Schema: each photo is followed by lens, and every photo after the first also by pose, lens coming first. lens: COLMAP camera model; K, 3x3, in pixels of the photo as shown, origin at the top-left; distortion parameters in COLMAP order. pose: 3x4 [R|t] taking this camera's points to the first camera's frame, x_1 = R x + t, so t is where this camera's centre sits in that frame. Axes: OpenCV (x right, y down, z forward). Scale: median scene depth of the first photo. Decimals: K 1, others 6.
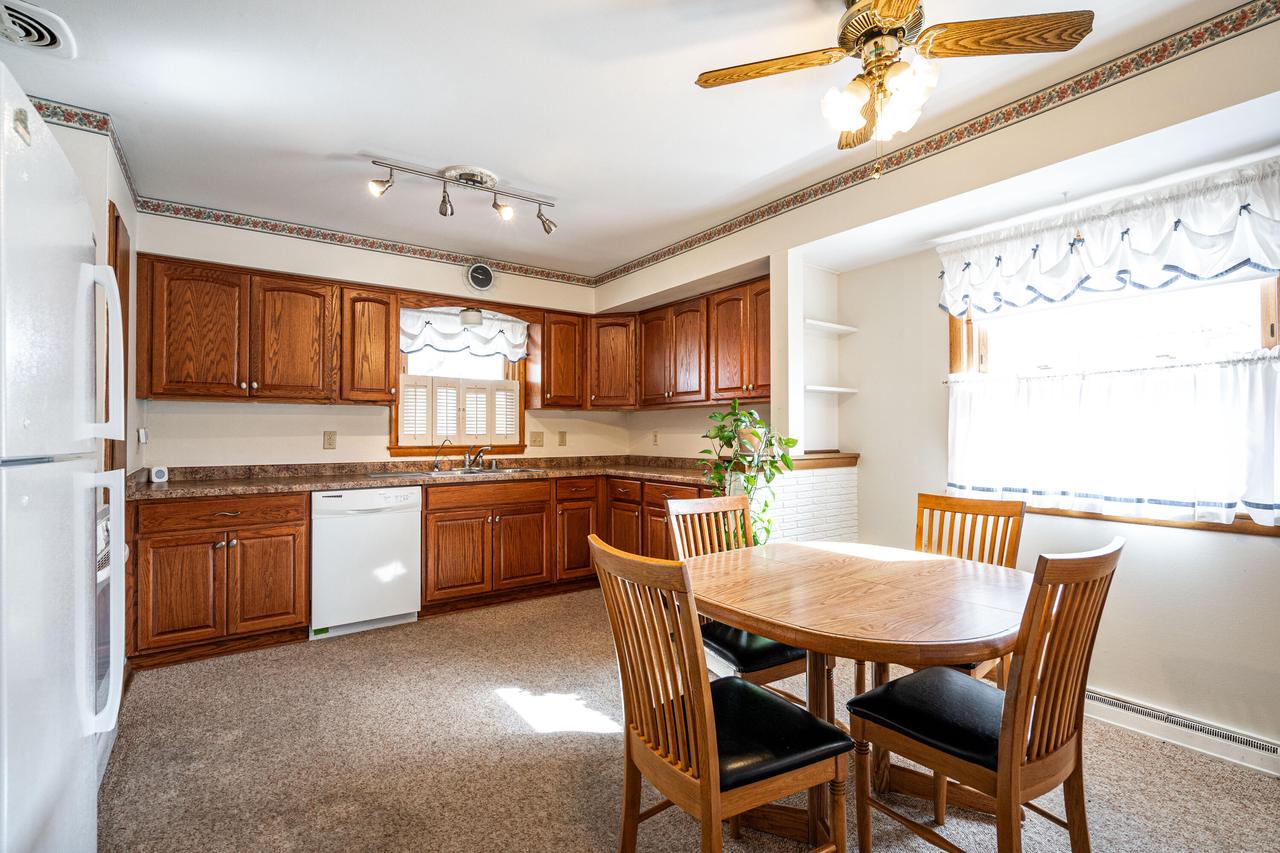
lens RADIAL K [[580.8, 0, 635.0], [0, 580.8, 421.6], [0, 0, 1]] dist [-0.023500, 0.006213]
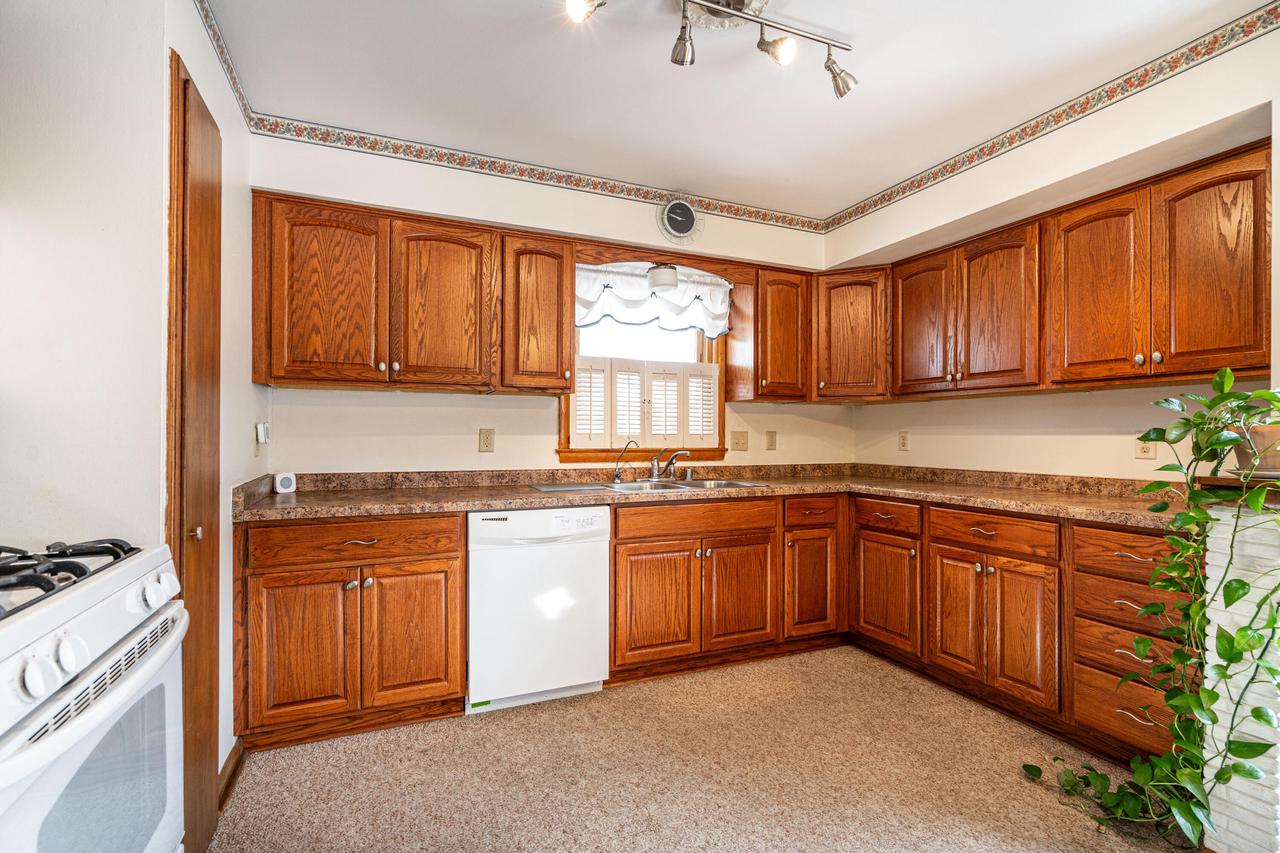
lens RADIAL K [[580.8, 0, 652.7], [0, 580.8, 433.6], [0, 0, 1]] dist [-0.023500, 0.006213]
pose [[0.983369, 0.006030, -0.181518, -0.185354], [-0.002634, 0.999817, 0.018944, 0.008434], [0.181599, -0.018150, 0.983205, 0.302752]]
